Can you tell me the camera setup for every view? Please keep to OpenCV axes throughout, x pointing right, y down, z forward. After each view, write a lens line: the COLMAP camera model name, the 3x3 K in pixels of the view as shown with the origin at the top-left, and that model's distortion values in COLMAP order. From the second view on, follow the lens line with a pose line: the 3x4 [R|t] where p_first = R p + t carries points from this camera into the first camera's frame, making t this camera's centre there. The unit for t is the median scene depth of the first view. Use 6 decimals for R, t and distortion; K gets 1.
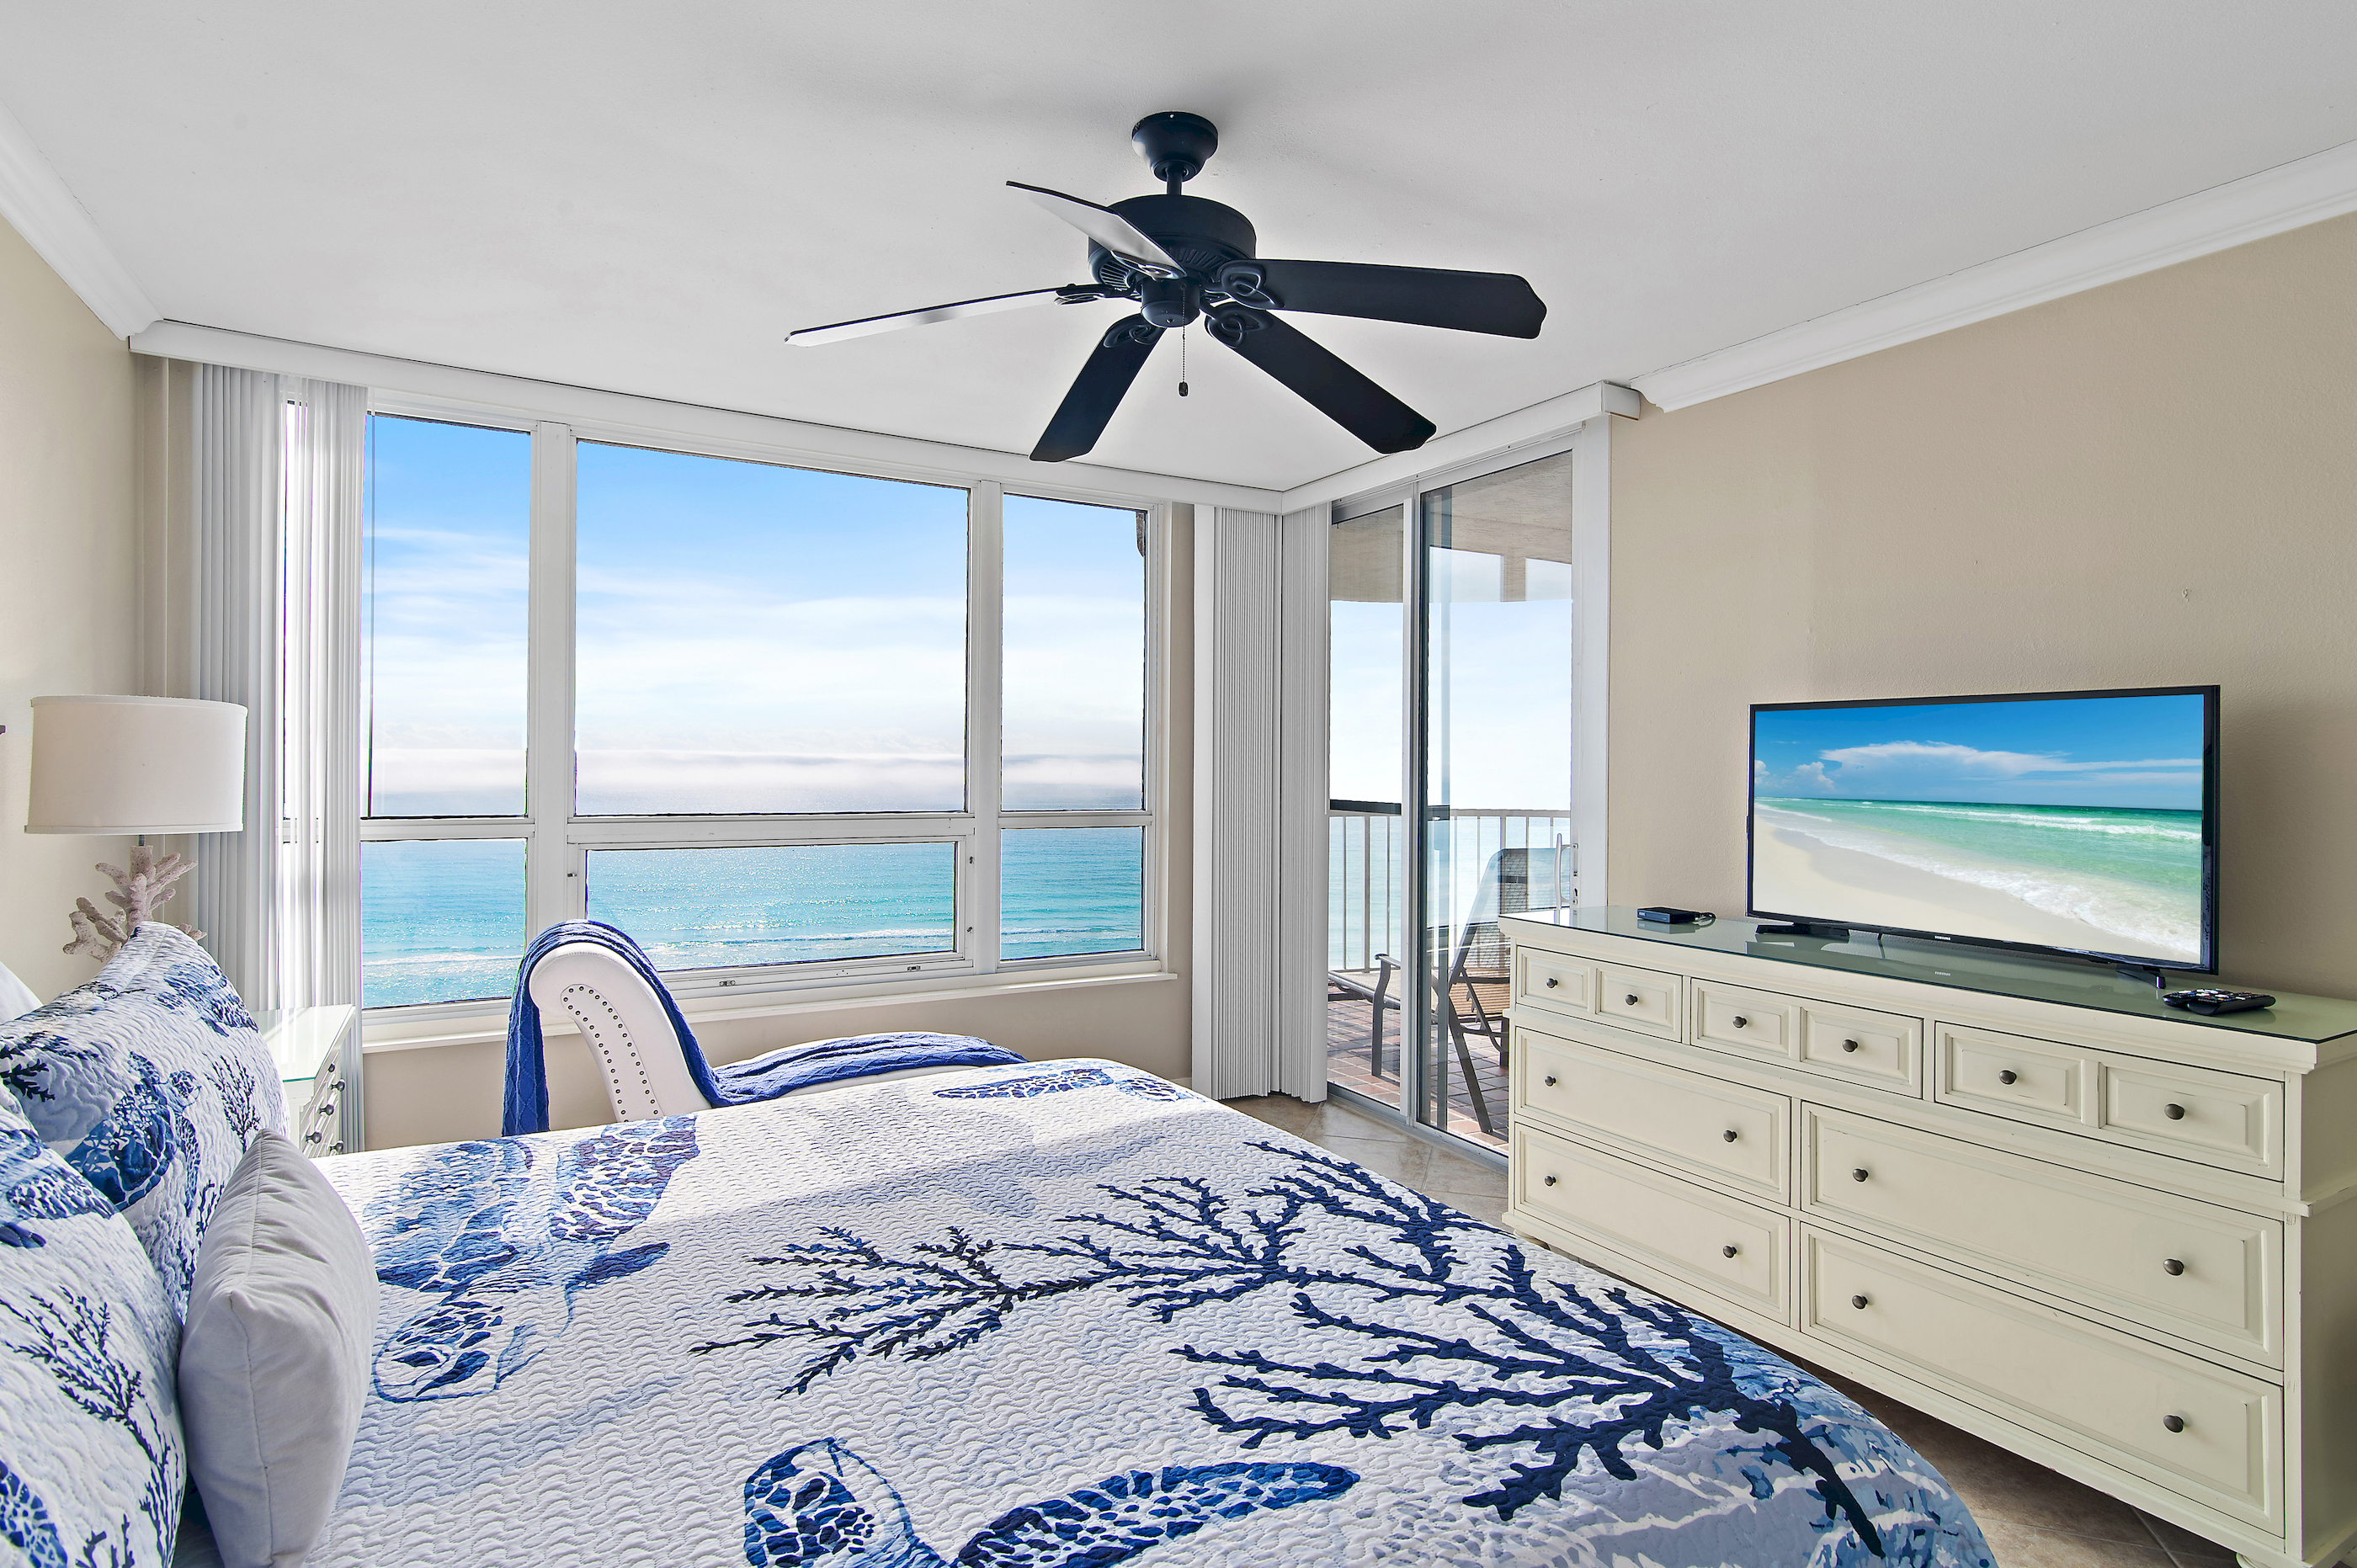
lens RADIAL K [[1193.1, 0, 1186.9], [0, 1193.1, 771.7], [0, 0, 1]] dist [-0.014727, 0.001857]
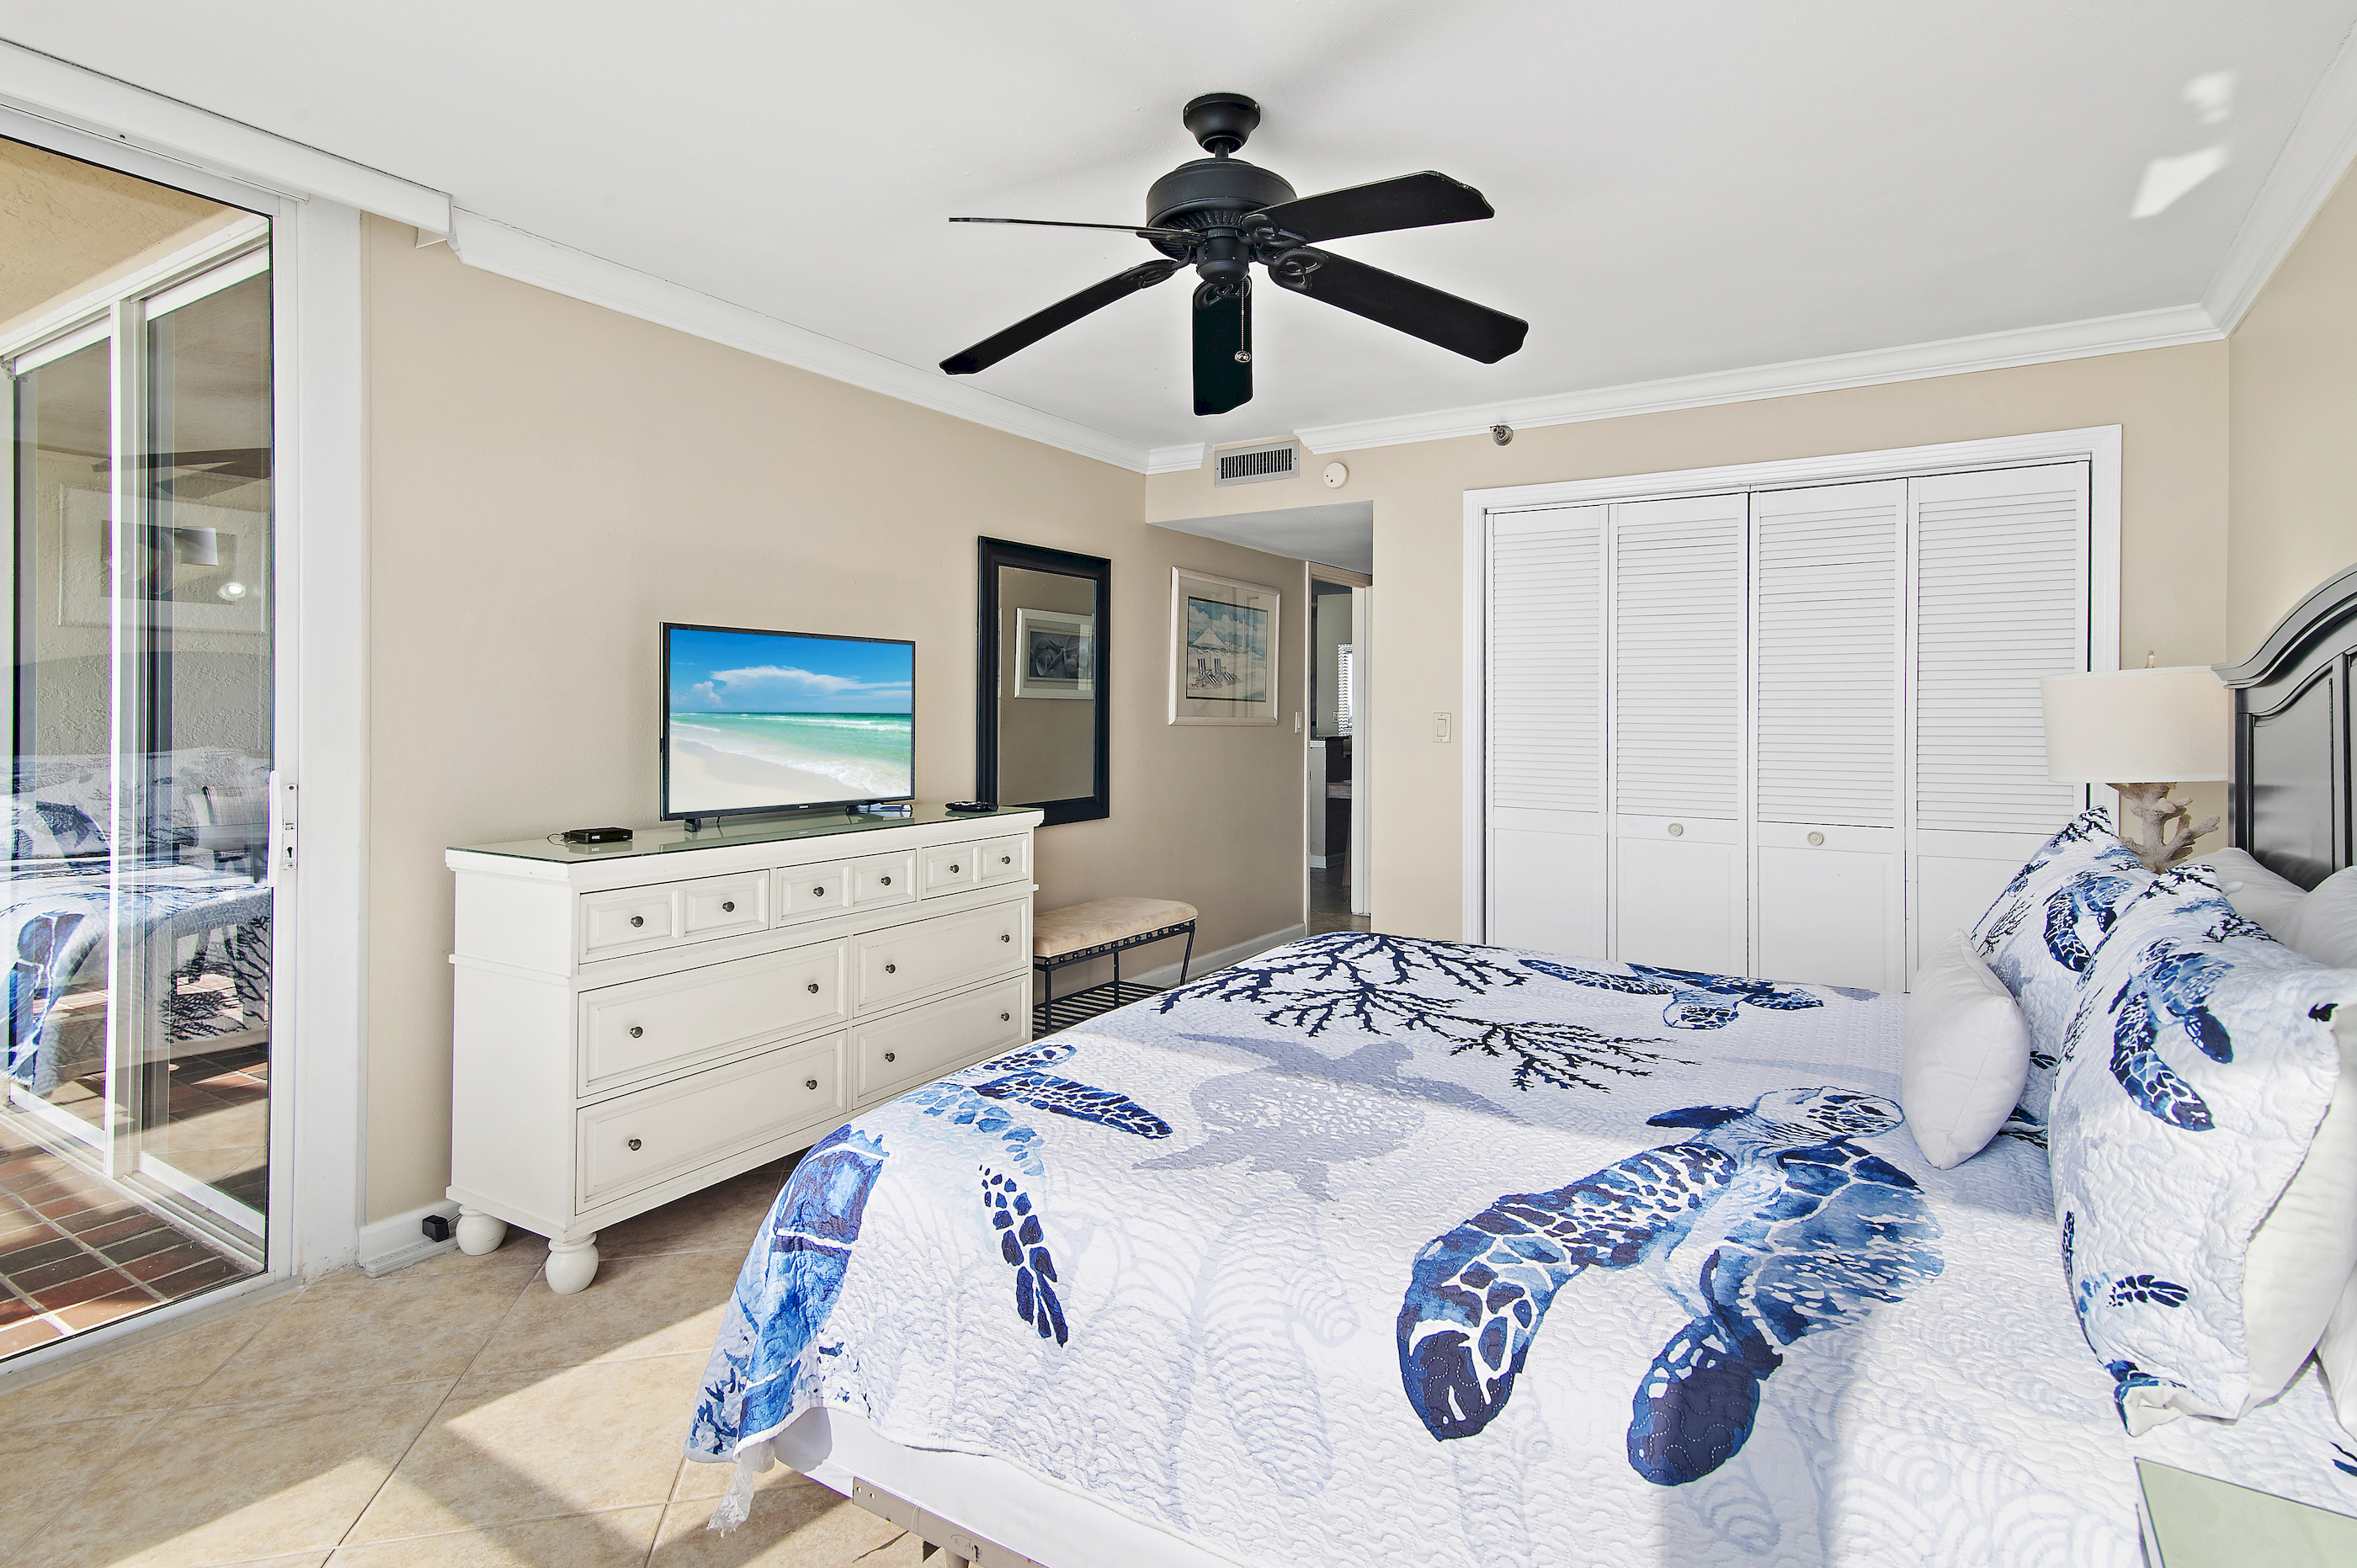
lens RADIAL K [[1193.1, 0, 1240.1], [0, 1193.1, 708.9], [0, 0, 1]] dist [-0.014727, 0.001857]
pose [[-0.490537, -0.001749, 0.871419, -1.000176], [0.000002, 0.999998, 0.002009, 0.023627], [-0.871421, 0.000987, -0.490536, 1.553711]]
